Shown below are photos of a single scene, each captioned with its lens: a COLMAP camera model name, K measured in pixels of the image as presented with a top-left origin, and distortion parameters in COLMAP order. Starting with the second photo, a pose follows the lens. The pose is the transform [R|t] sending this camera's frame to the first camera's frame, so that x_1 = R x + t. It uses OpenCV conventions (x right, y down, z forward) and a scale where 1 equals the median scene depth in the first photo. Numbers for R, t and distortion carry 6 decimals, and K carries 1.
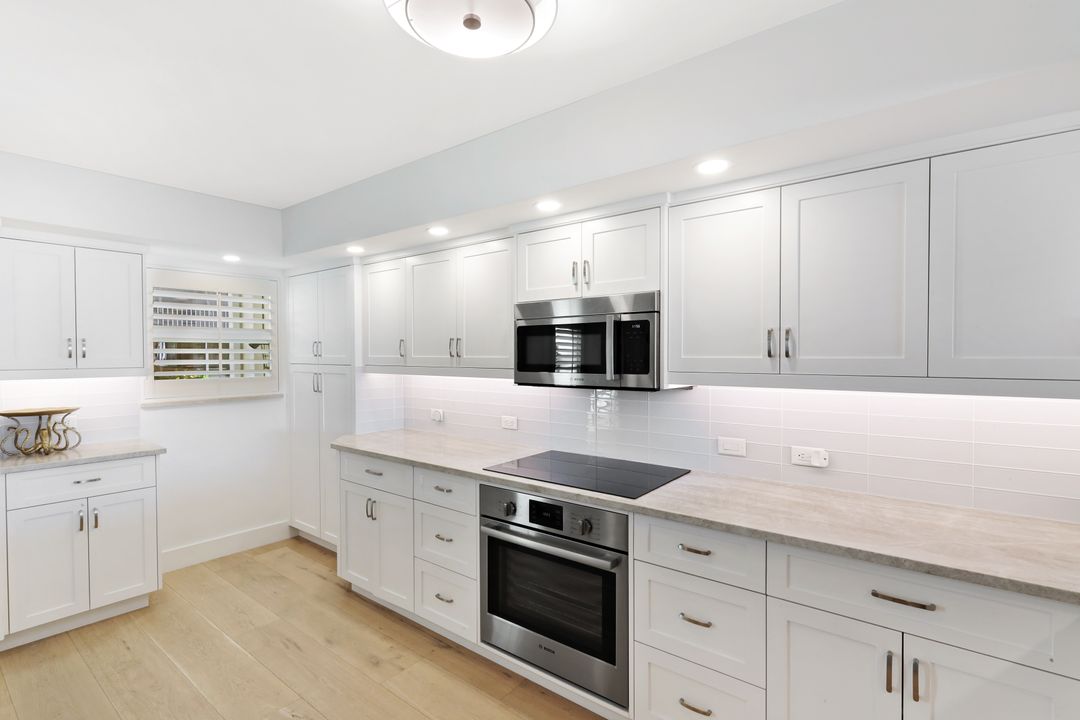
lens RADIAL K [[507.2, 0, 540.0], [0, 507.2, 360.0], [0, 0, 1]] dist [-0.000275, 0.000096]
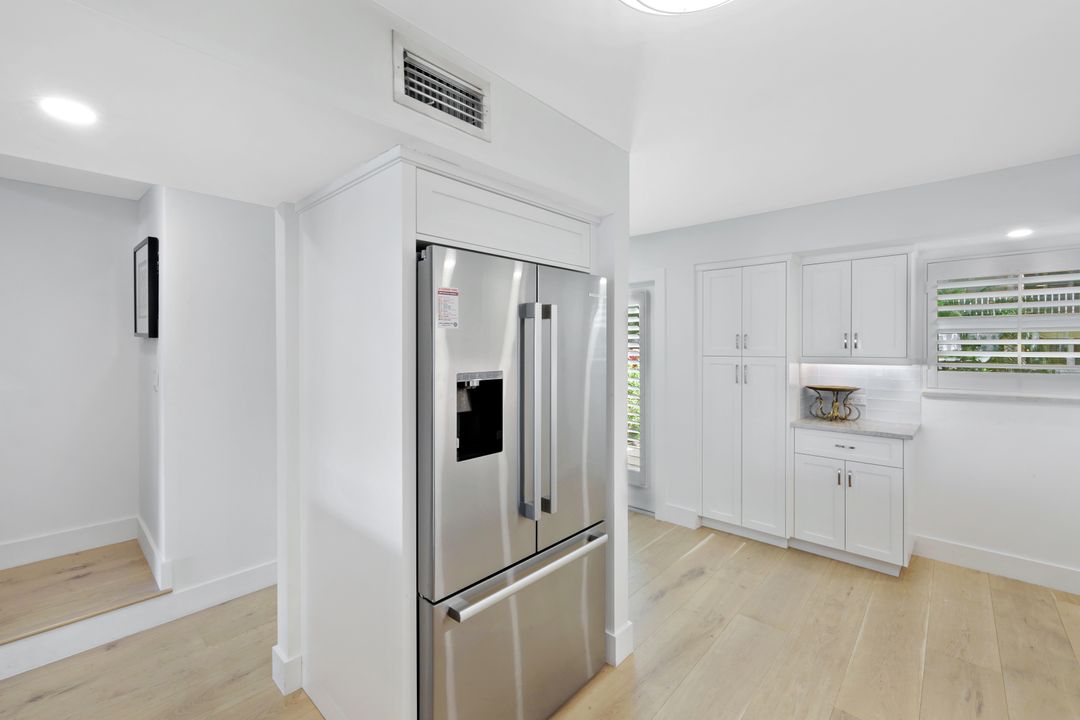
lens RADIAL K [[449.8, 0, 541.5], [0, 449.8, 346.2], [0, 0, 1]] dist [-0.000644, -0.000163]
pose [[-0.076702, 0.001040, -0.997053, 0.260930], [-0.011051, 0.999937, 0.001893, -0.003233], [0.996993, 0.011163, -0.076686, 0.324455]]
